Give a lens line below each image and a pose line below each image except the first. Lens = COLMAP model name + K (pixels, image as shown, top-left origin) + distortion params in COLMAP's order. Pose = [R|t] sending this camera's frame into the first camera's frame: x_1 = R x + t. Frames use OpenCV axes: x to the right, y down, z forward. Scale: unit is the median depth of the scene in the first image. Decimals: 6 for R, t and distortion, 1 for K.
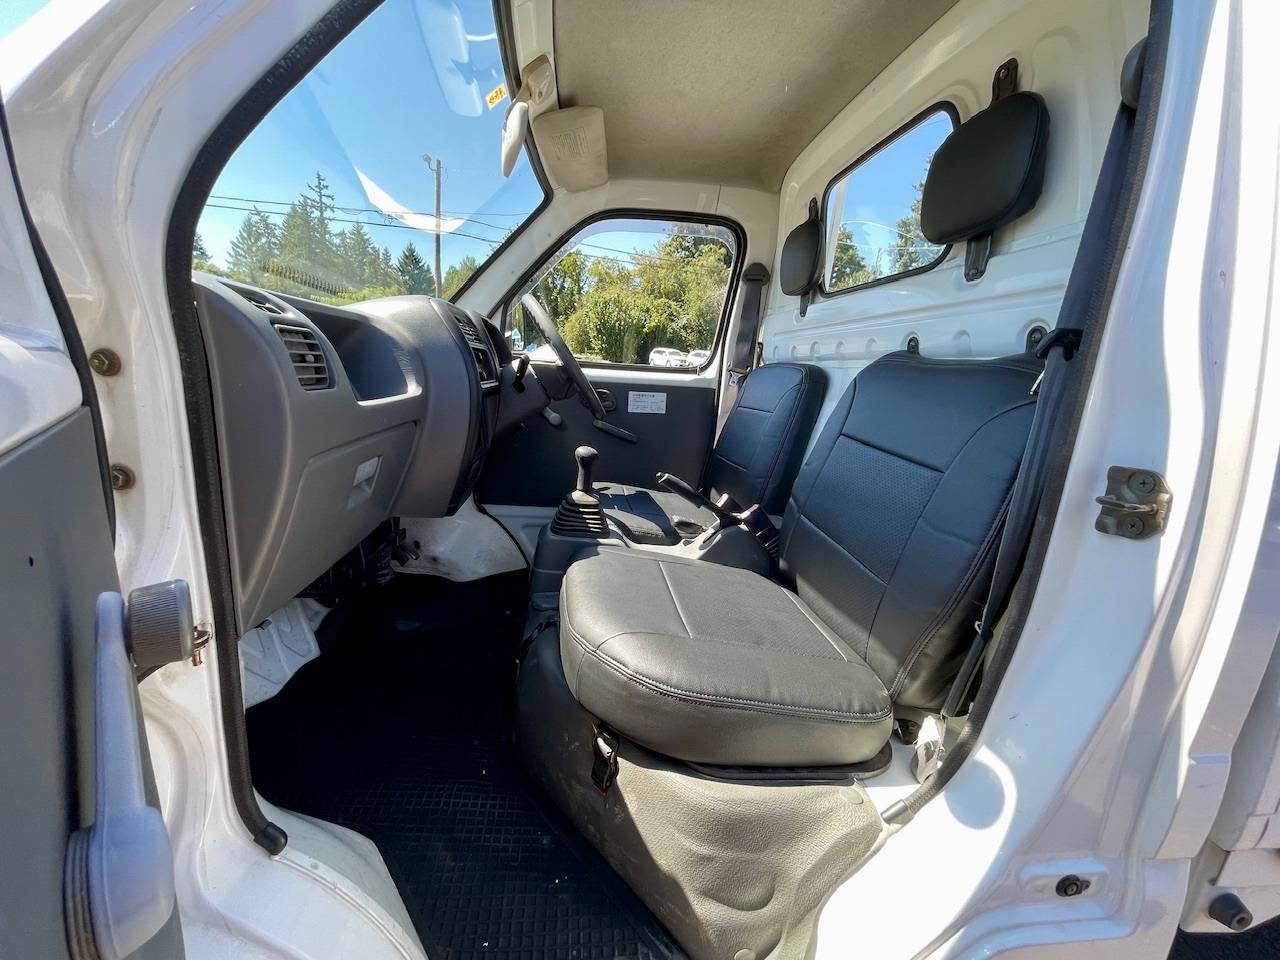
lens RADIAL K [[516.7, 0, 635.2], [0, 516.7, 476.7], [0, 0, 1]] dist [-0.008372, 0.001236]
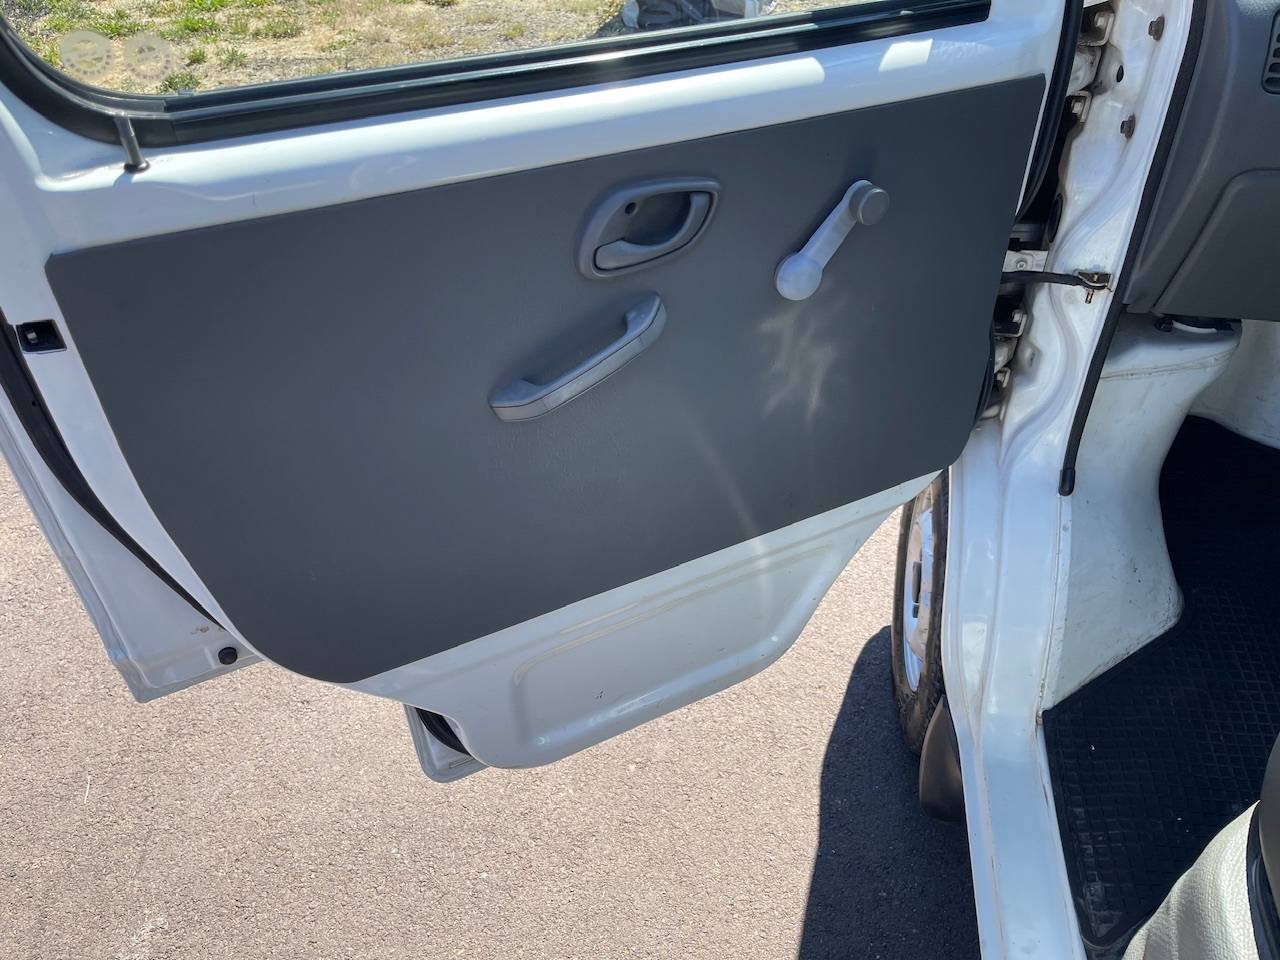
lens RADIAL K [[978.8, 0, 637.0], [0, 978.8, 483.9], [0, 0, 1]] dist [0.069923, -0.098598]
pose [[-0.270167, 0.565270, -0.779410, 0.416240], [-0.186423, 0.763482, 0.618338, -0.153288], [0.944593, 0.312355, -0.100888, 0.109073]]
